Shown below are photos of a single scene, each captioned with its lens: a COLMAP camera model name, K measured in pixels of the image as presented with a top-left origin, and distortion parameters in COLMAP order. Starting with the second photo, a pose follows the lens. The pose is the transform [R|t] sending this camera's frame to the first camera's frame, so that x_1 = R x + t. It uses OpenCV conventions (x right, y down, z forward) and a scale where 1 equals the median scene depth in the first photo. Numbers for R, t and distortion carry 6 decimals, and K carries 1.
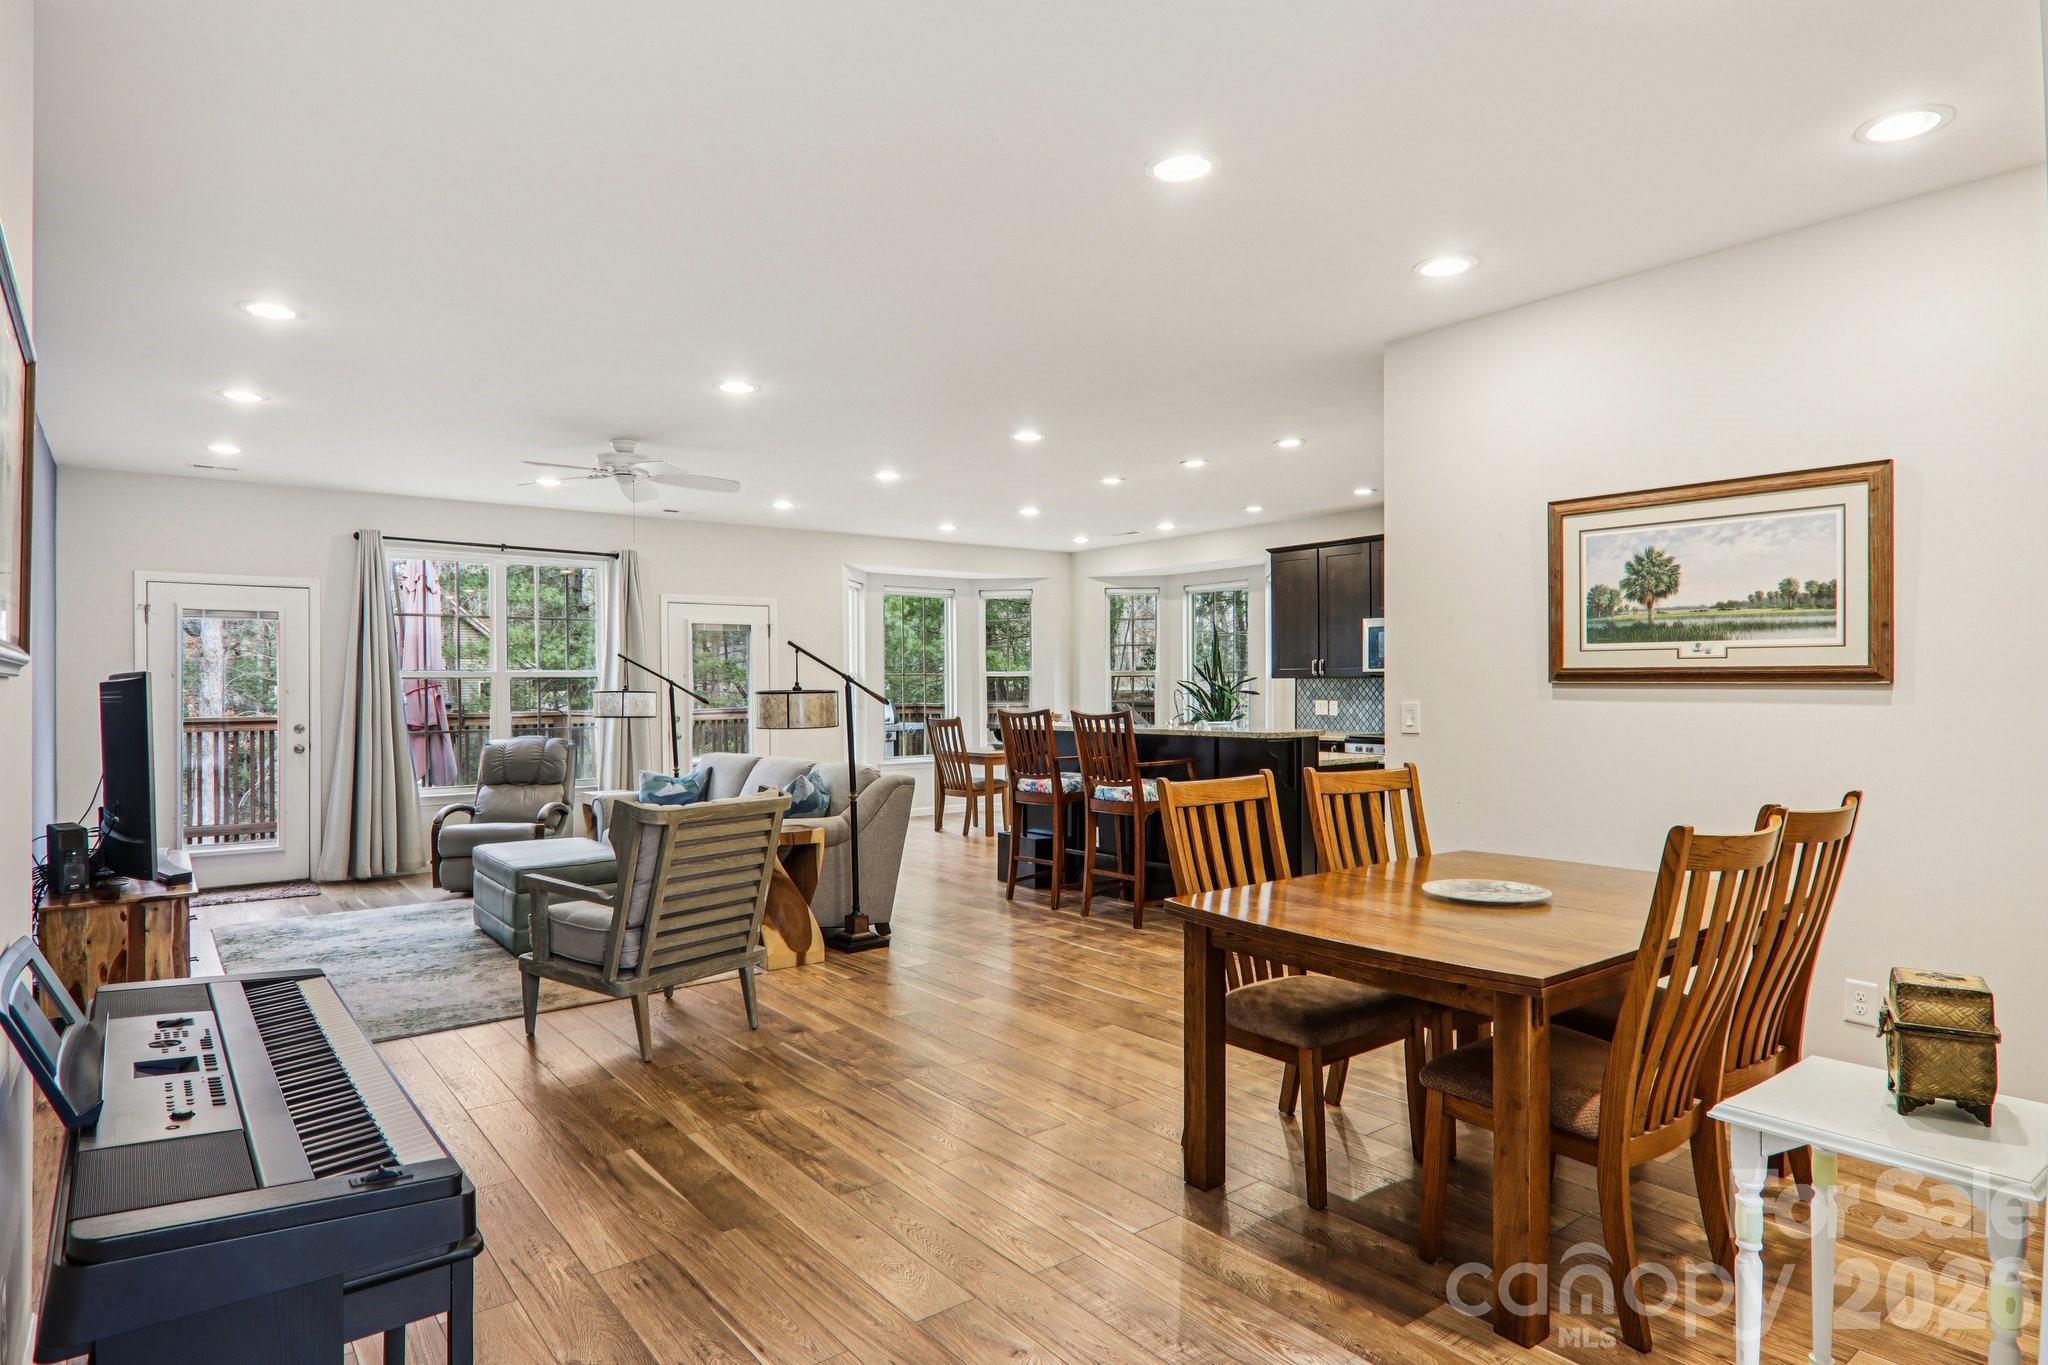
lens RADIAL K [[1139.7, 0, 1014.5], [0, 1139.7, 678.1], [0, 0, 1]] dist [0.012282, -0.042242]
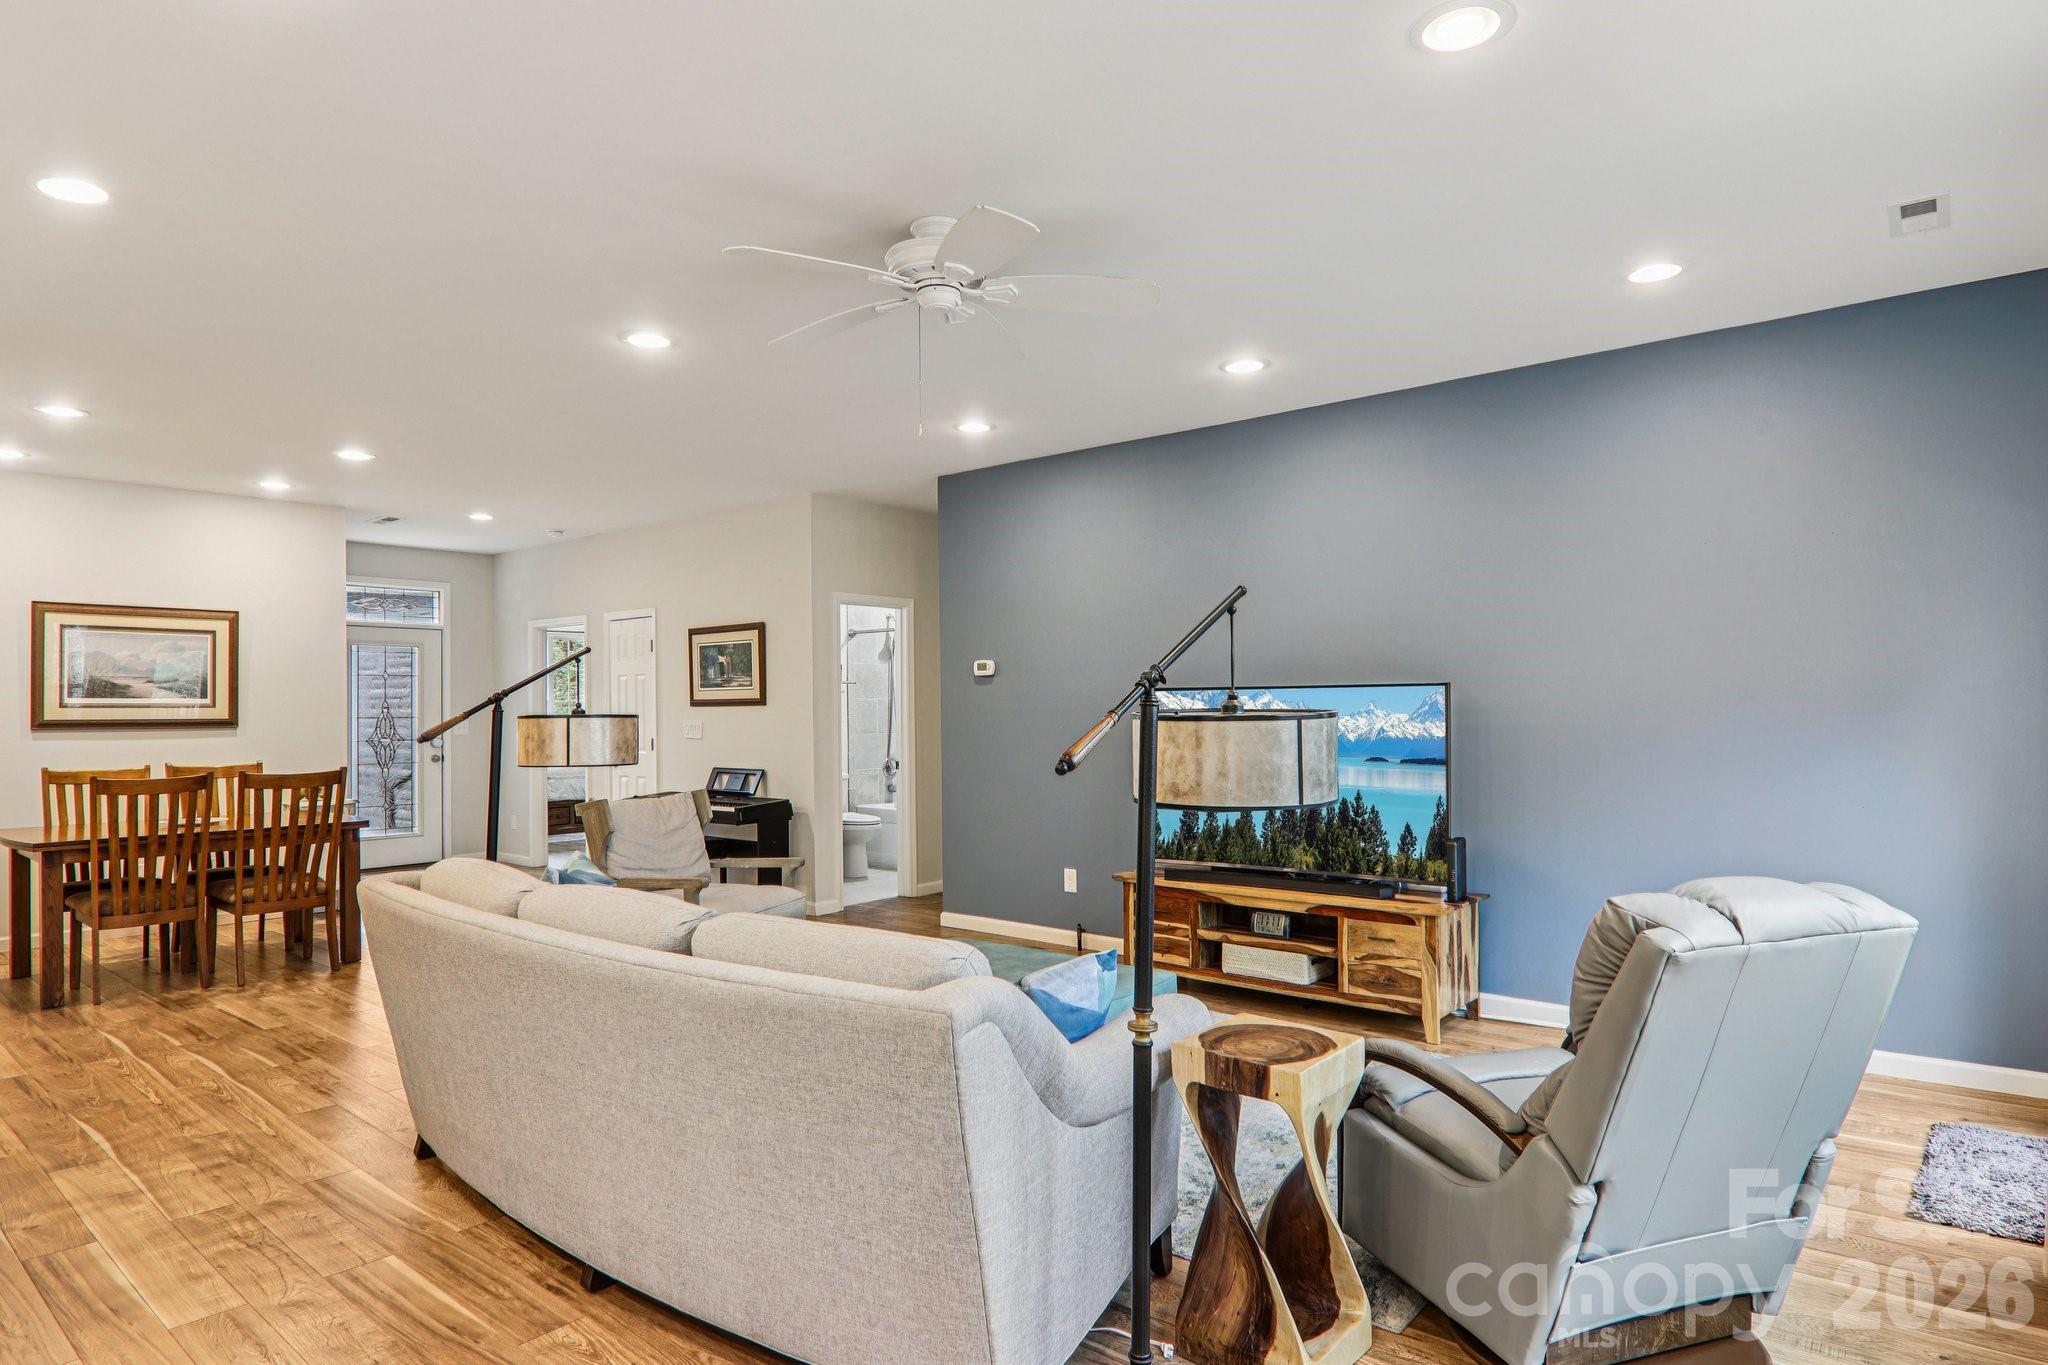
lens RADIAL K [[1147.0, 0, 1028.2], [0, 1147.0, 703.9], [0, 0, 1]] dist [0.002443, -0.018632]
pose [[-0.976693, 0.016041, -0.214040, -0.222764], [0.018153, 0.999804, -0.007905, 0.010417], [0.213872, -0.011606, -0.976793, 1.258750]]
